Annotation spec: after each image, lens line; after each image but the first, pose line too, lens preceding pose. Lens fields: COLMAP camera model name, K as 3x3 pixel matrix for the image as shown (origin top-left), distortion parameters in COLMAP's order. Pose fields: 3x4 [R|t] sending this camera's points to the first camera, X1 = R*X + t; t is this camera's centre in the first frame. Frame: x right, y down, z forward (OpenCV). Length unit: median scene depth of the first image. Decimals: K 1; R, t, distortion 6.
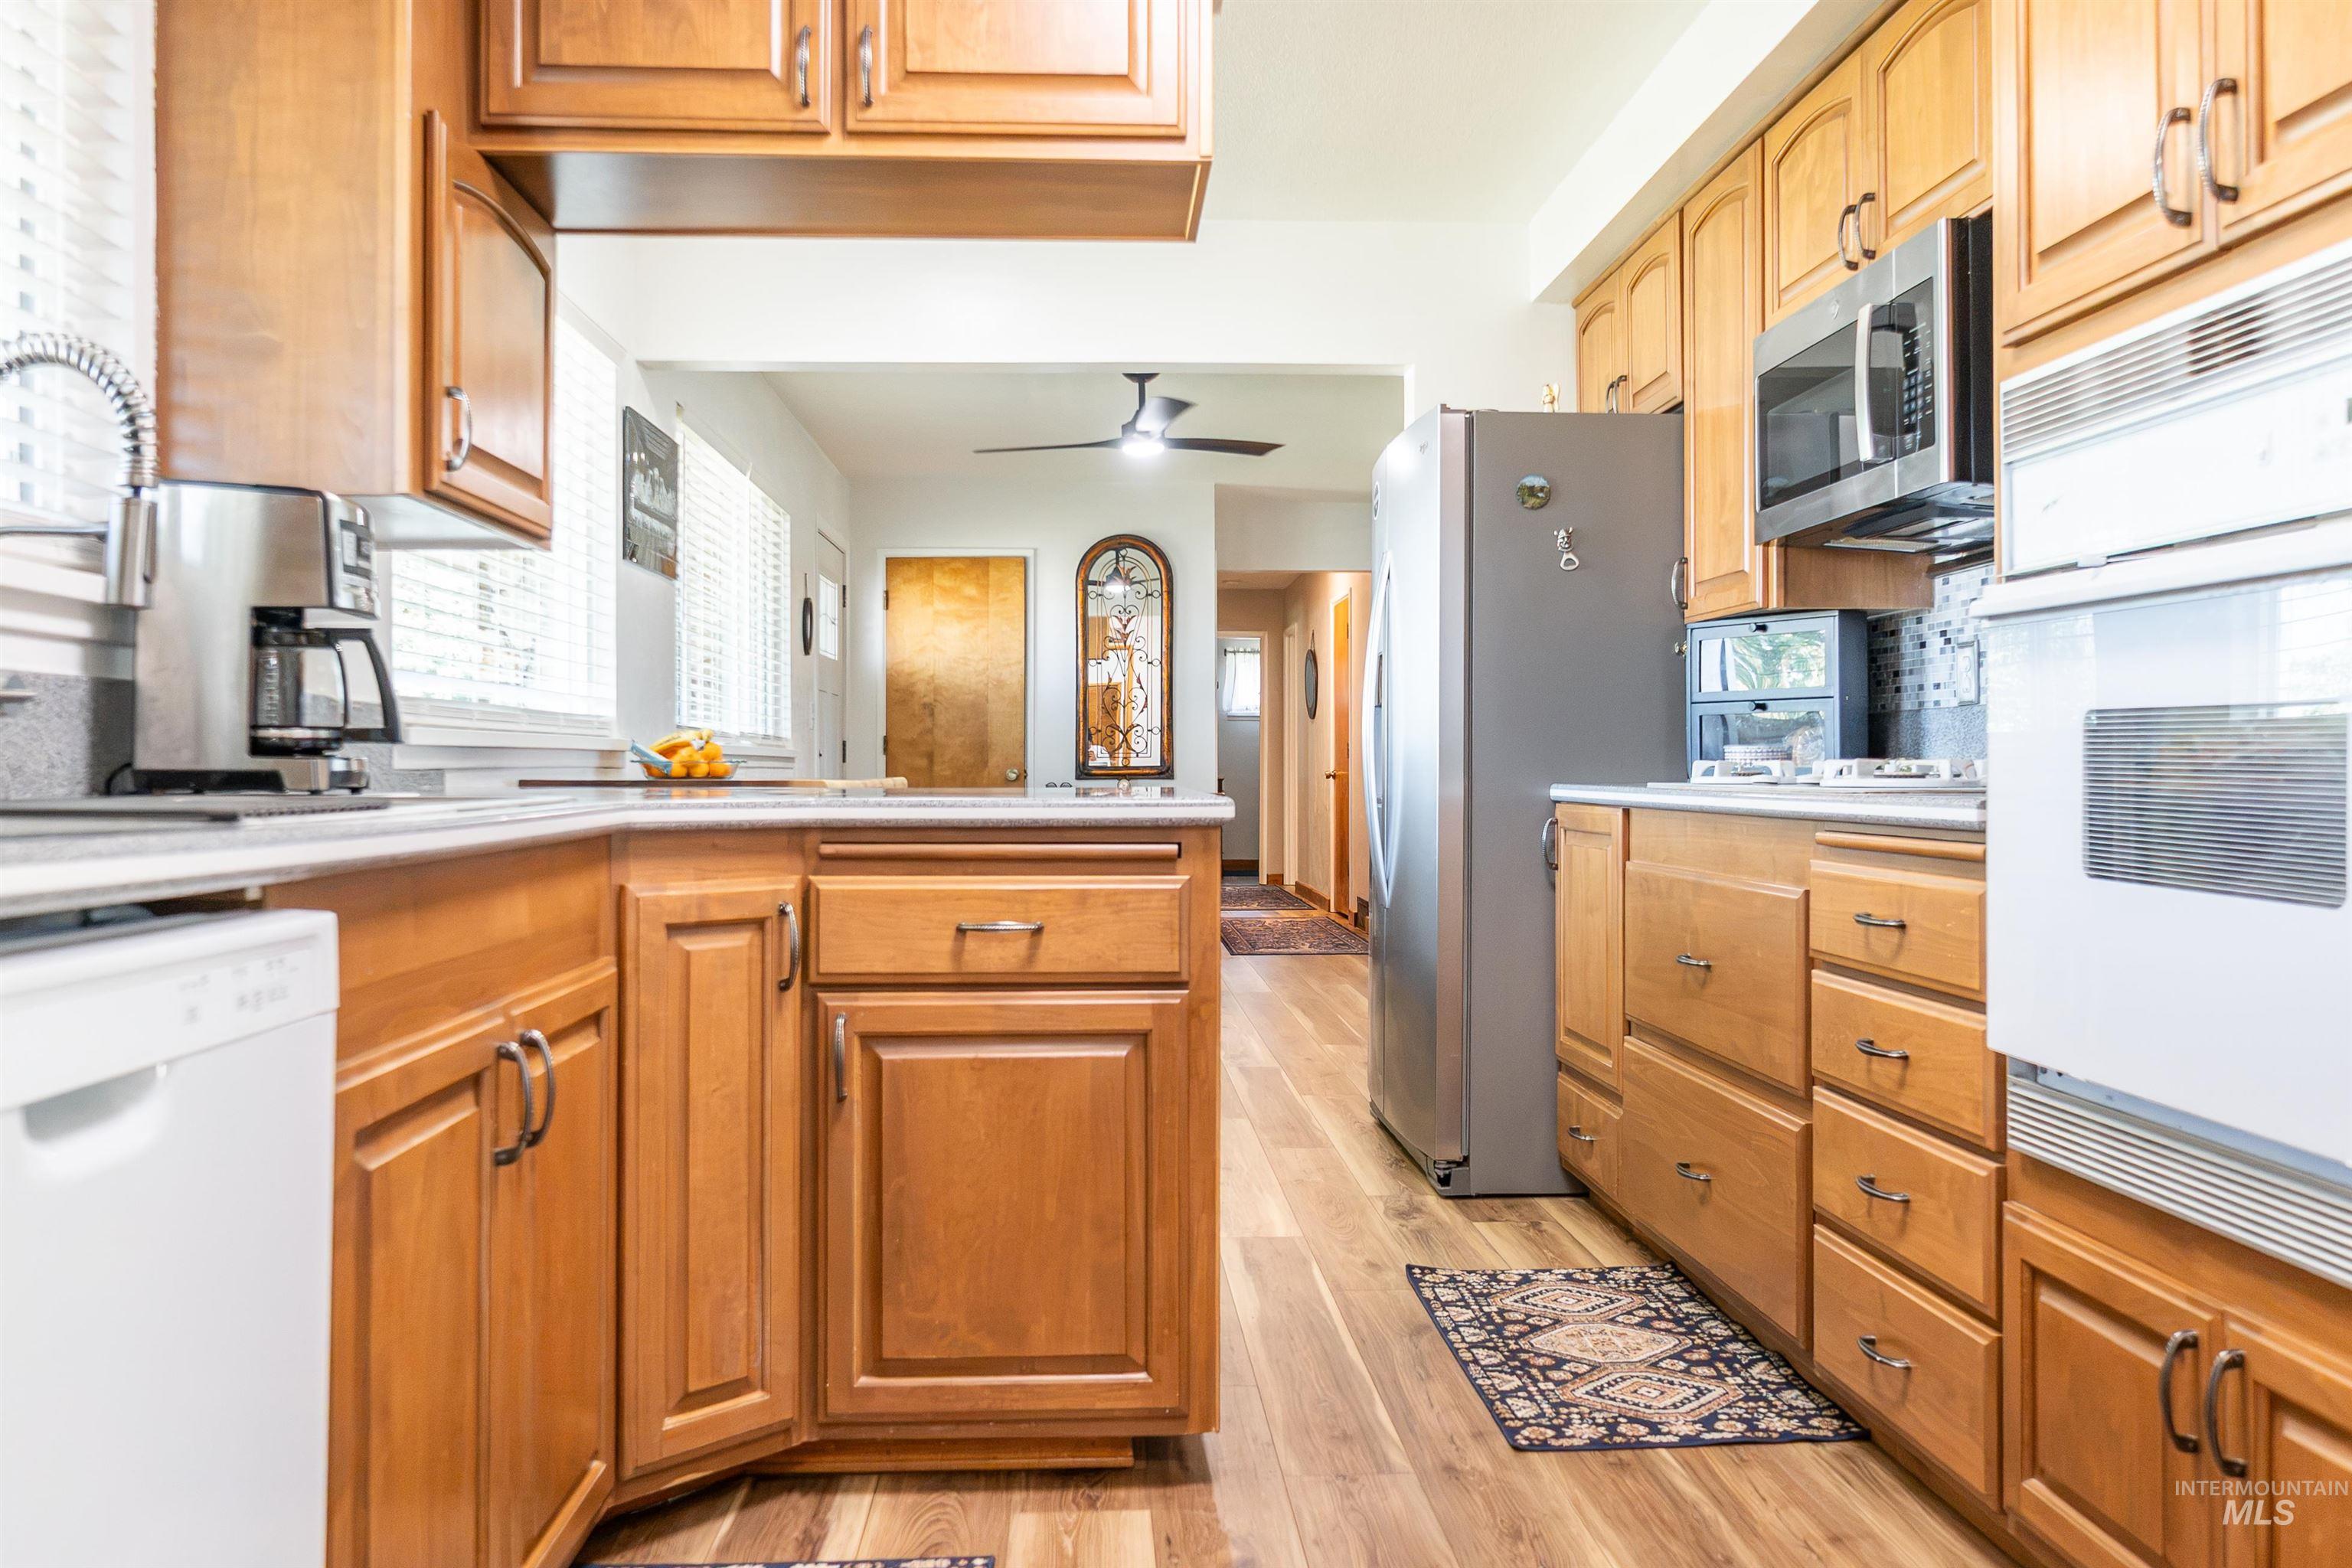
lens RADIAL K [[1880.6, 0, 1139.9], [0, 1880.6, 775.7], [0, 0, 1]] dist [-0.007299, 0.005391]
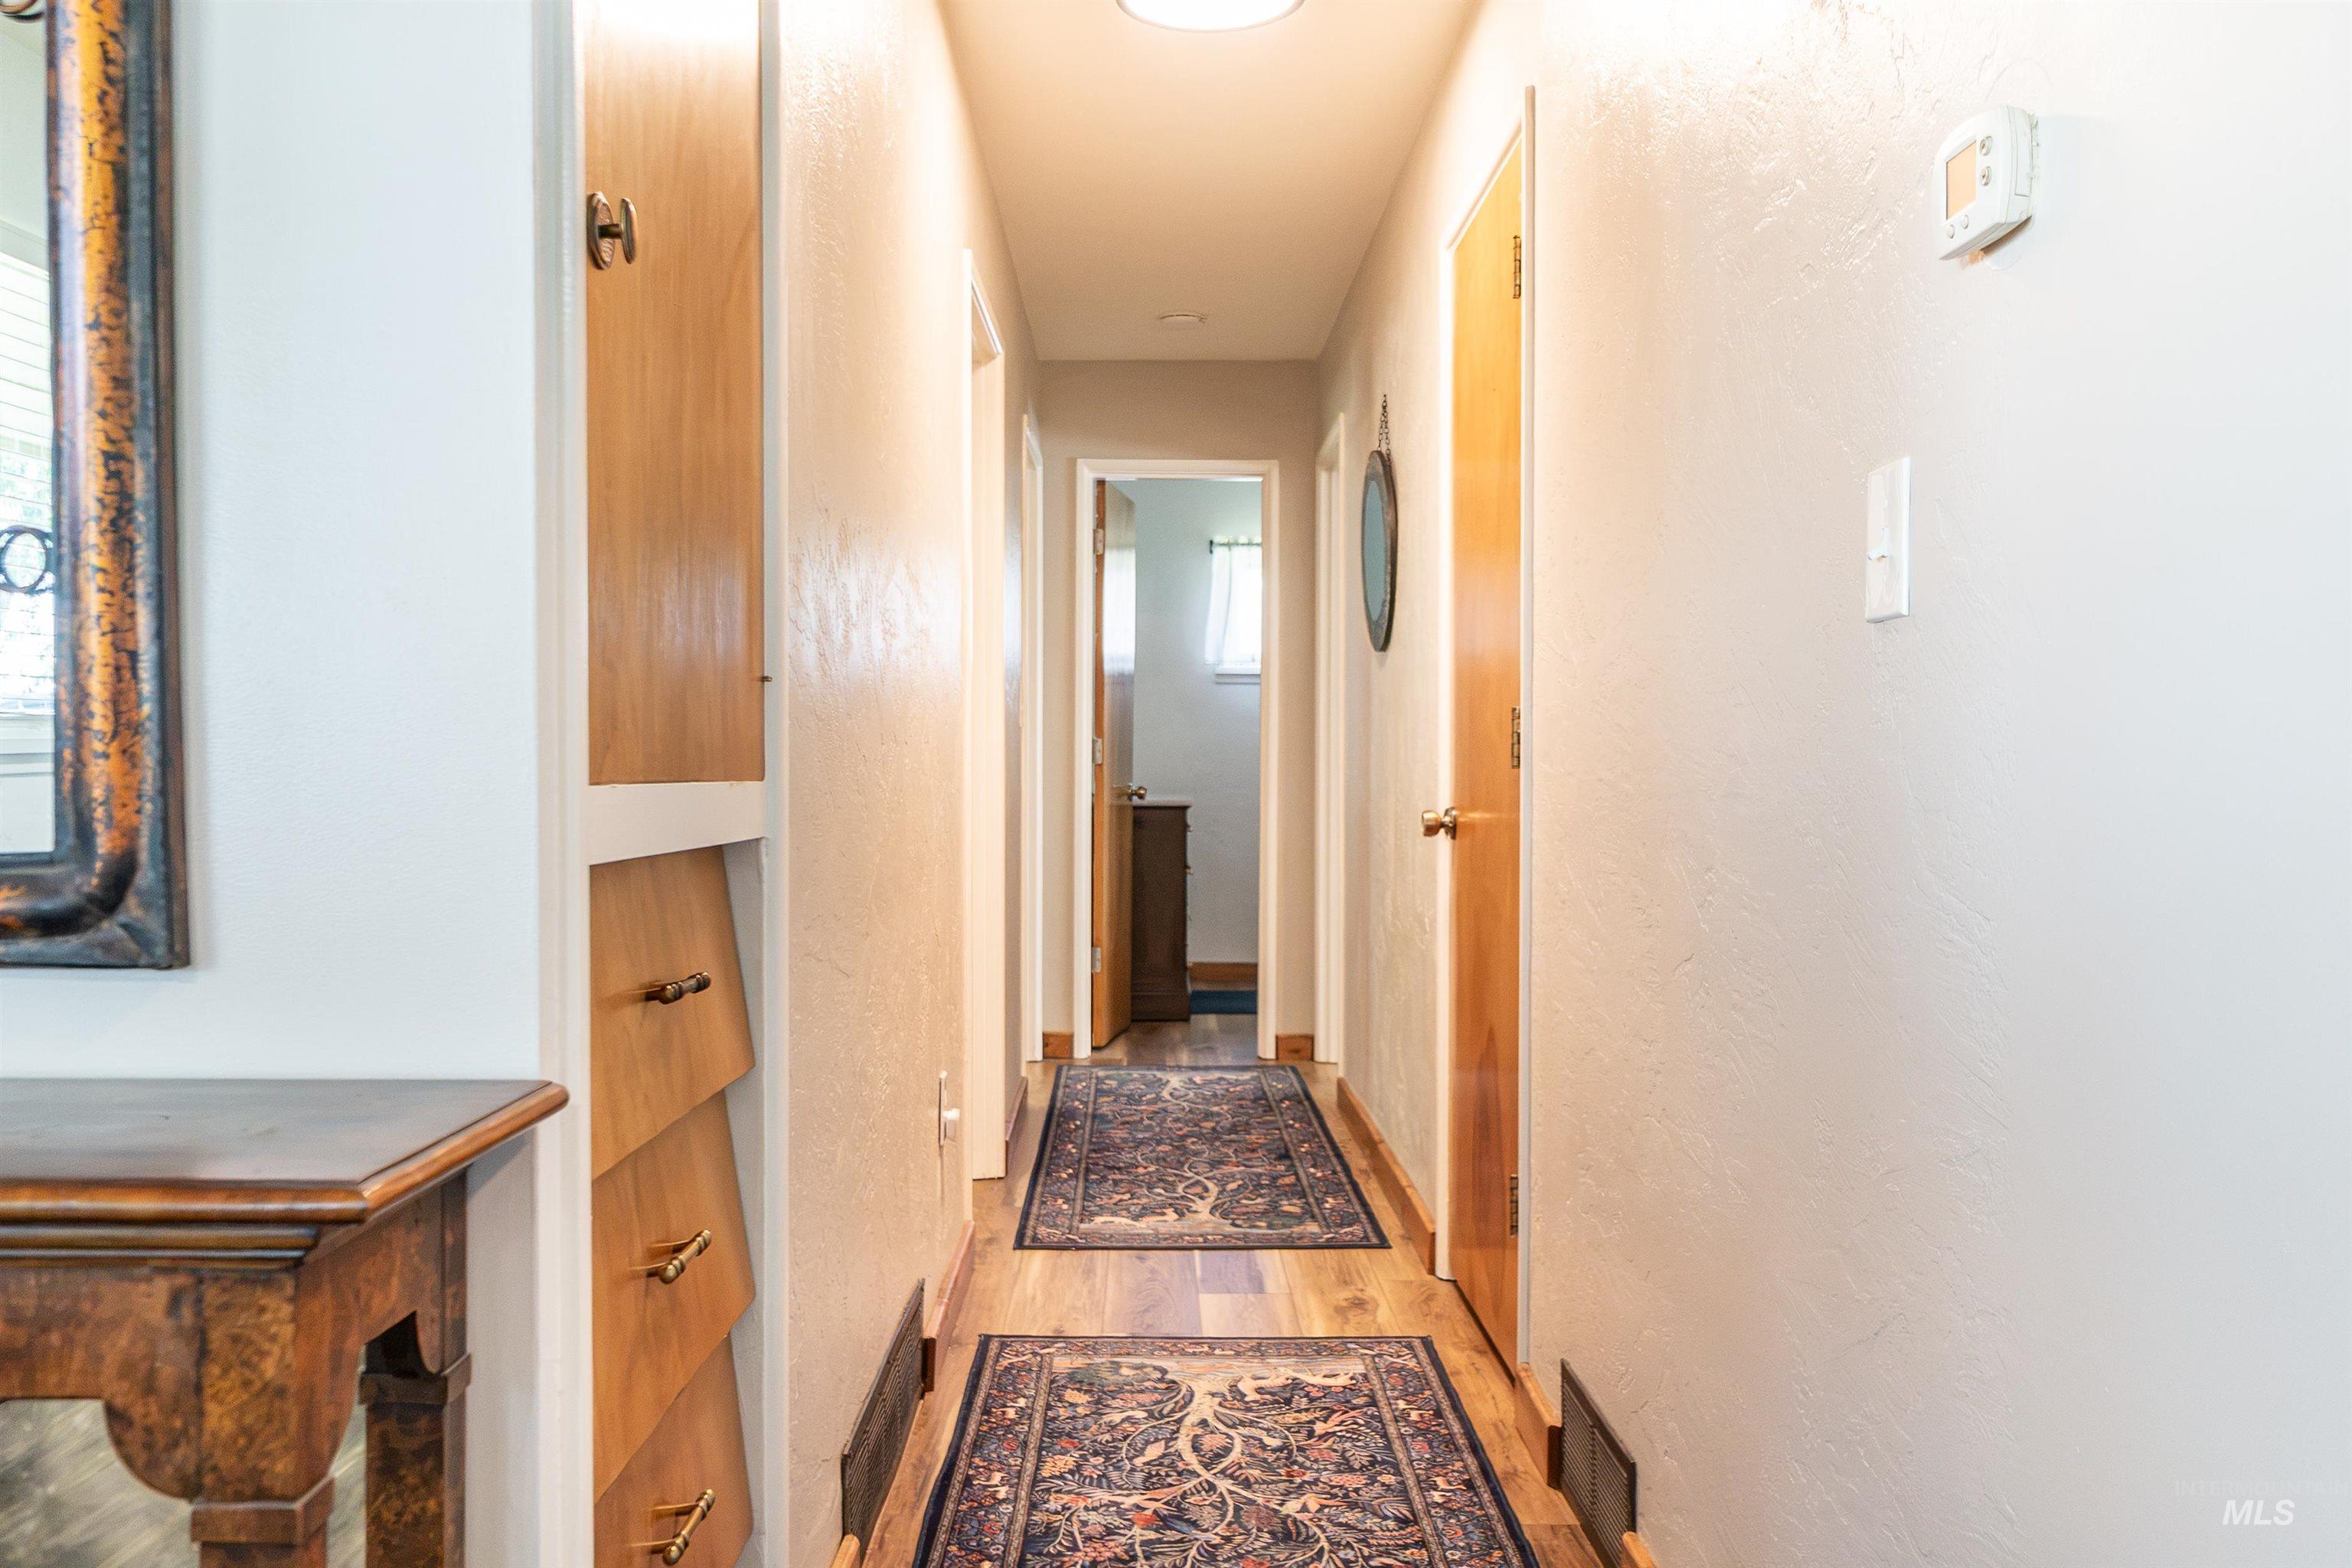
lens RADIAL K [[1880.6, 0, 1139.9], [0, 1880.6, 775.7], [0, 0, 1]] dist [-0.007299, 0.005391]
pose [[0.999081, 0.002098, -0.042804, 0.084452], [-0.001976, 0.999994, 0.002891, -0.010864], [0.042810, -0.002803, 0.999079, 0.886909]]
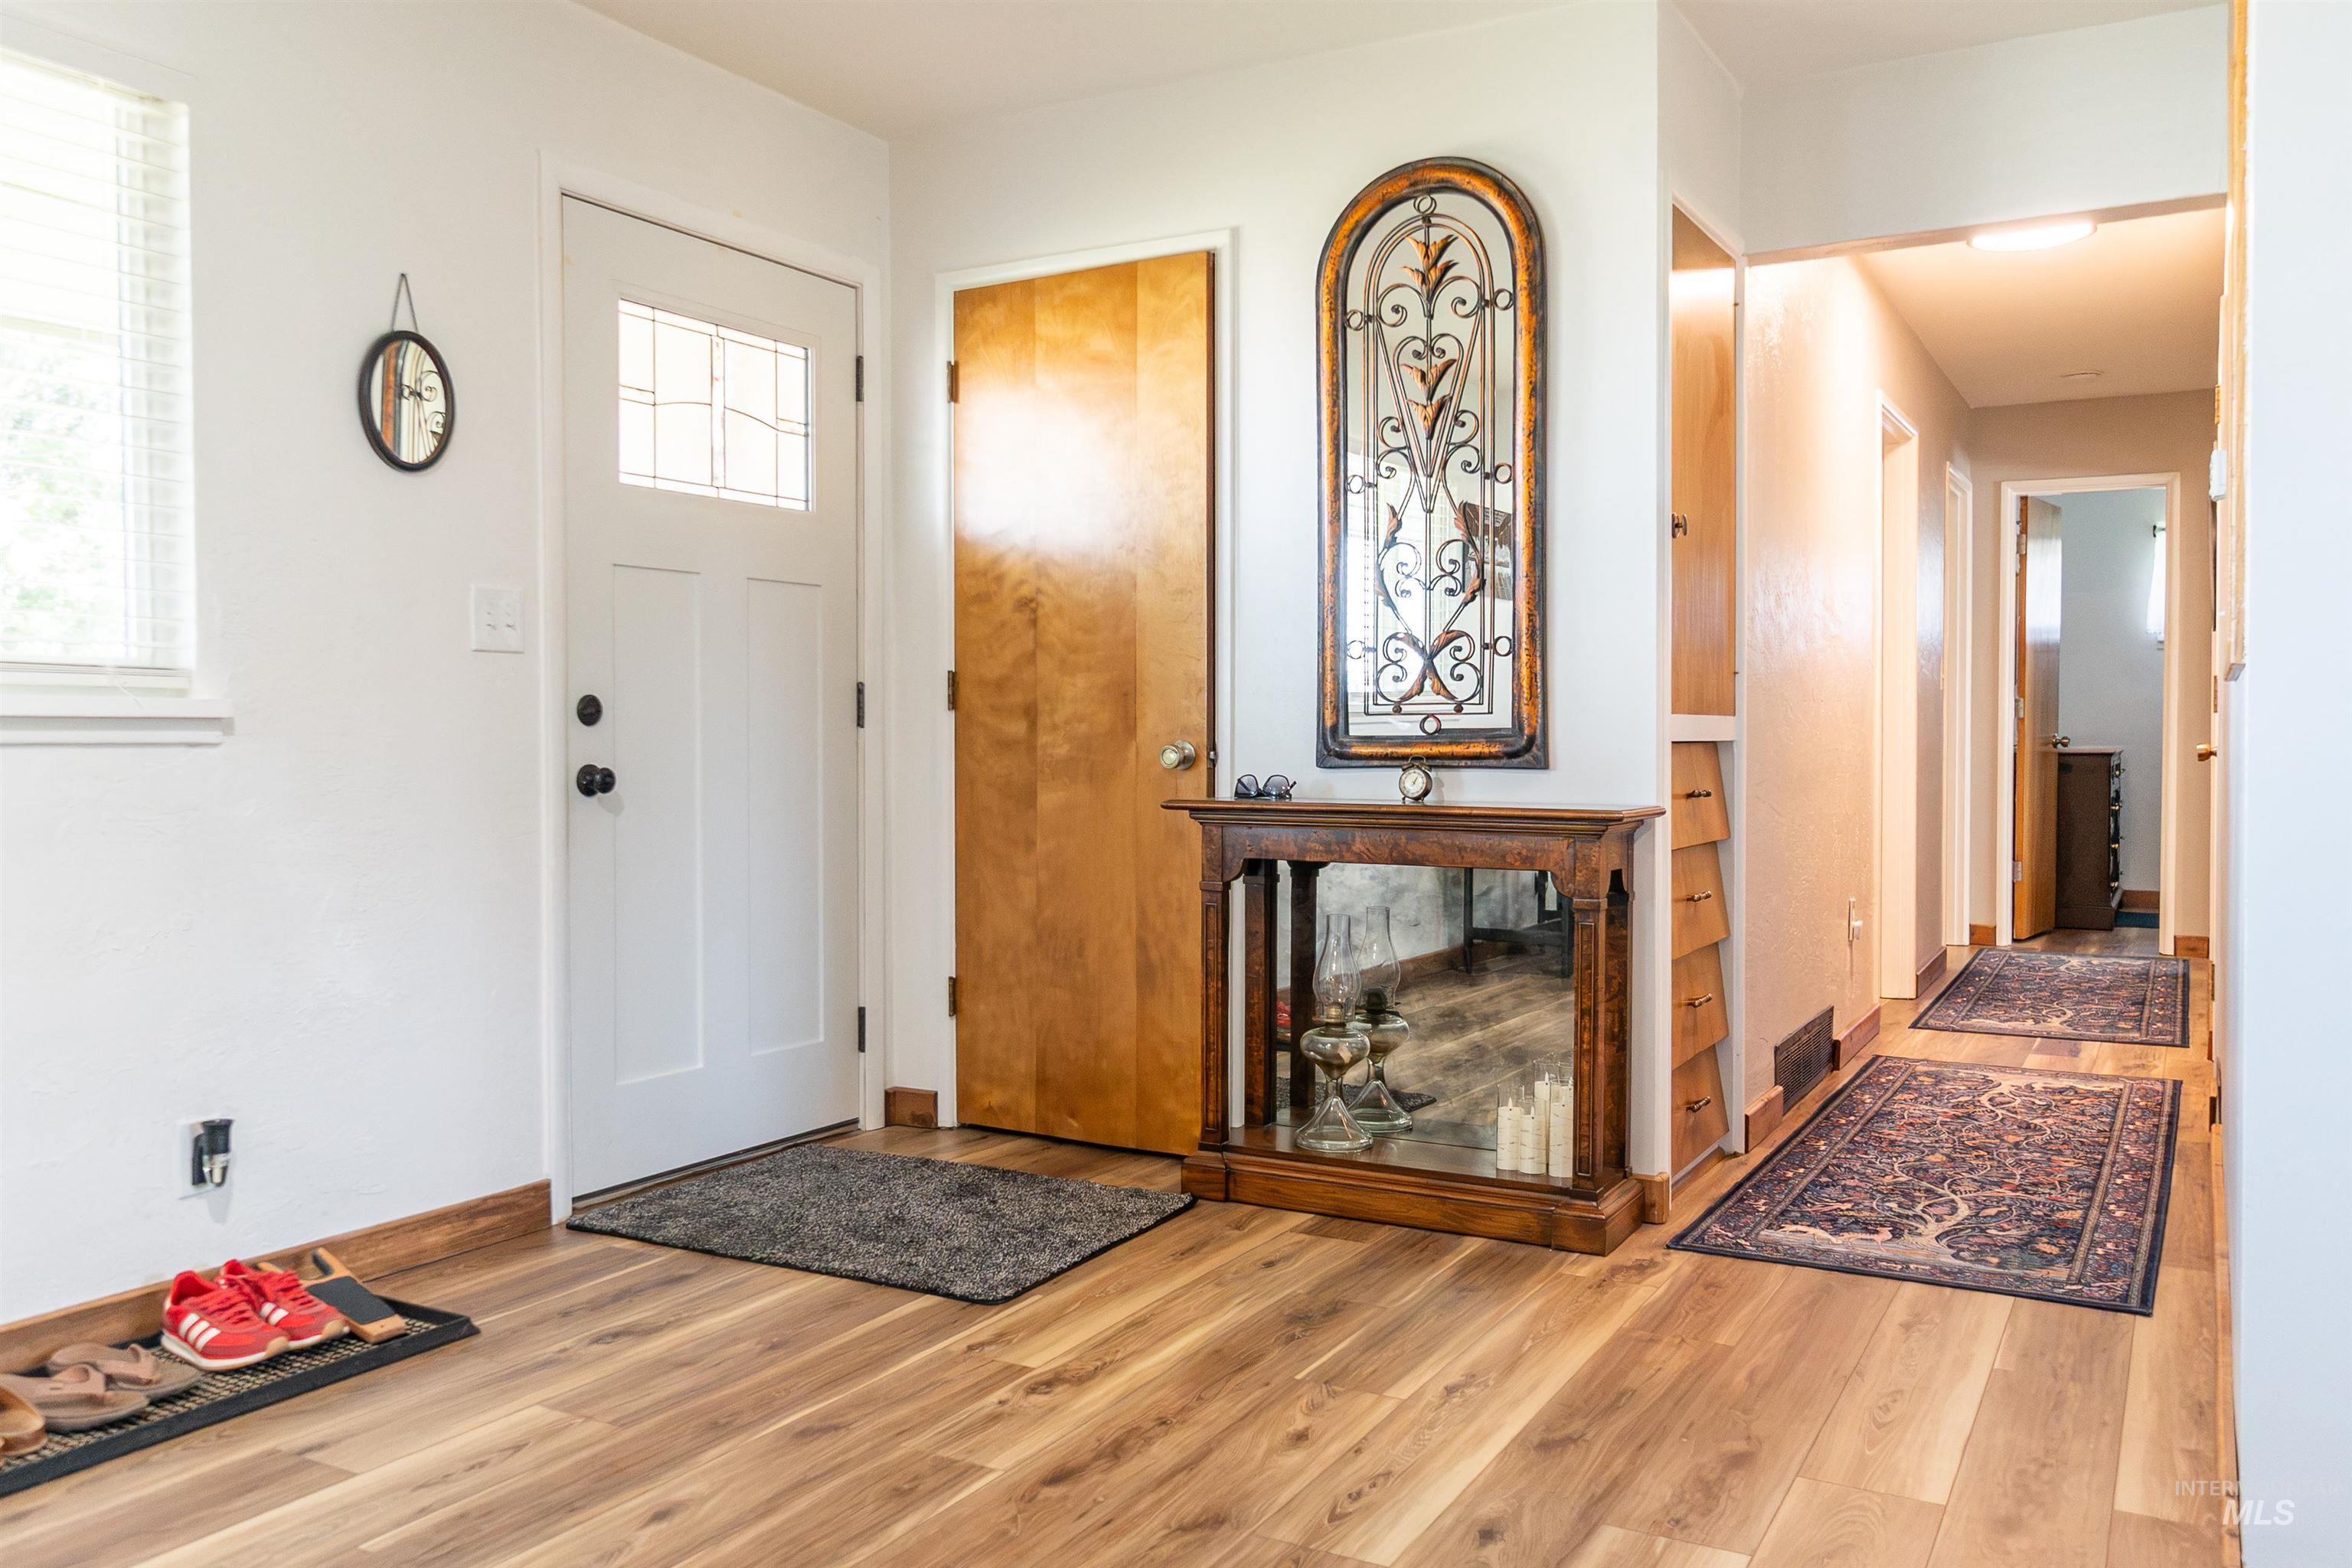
lens RADIAL K [[1880.6, 0, 1139.9], [0, 1880.6, 775.7], [0, 0, 1]] dist [-0.007299, 0.005391]
pose [[0.845970, 0.011985, -0.533096, 0.156008], [-0.000664, 0.999770, 0.021423, -0.005095], [0.533231, -0.017769, 0.845783, 0.624926]]
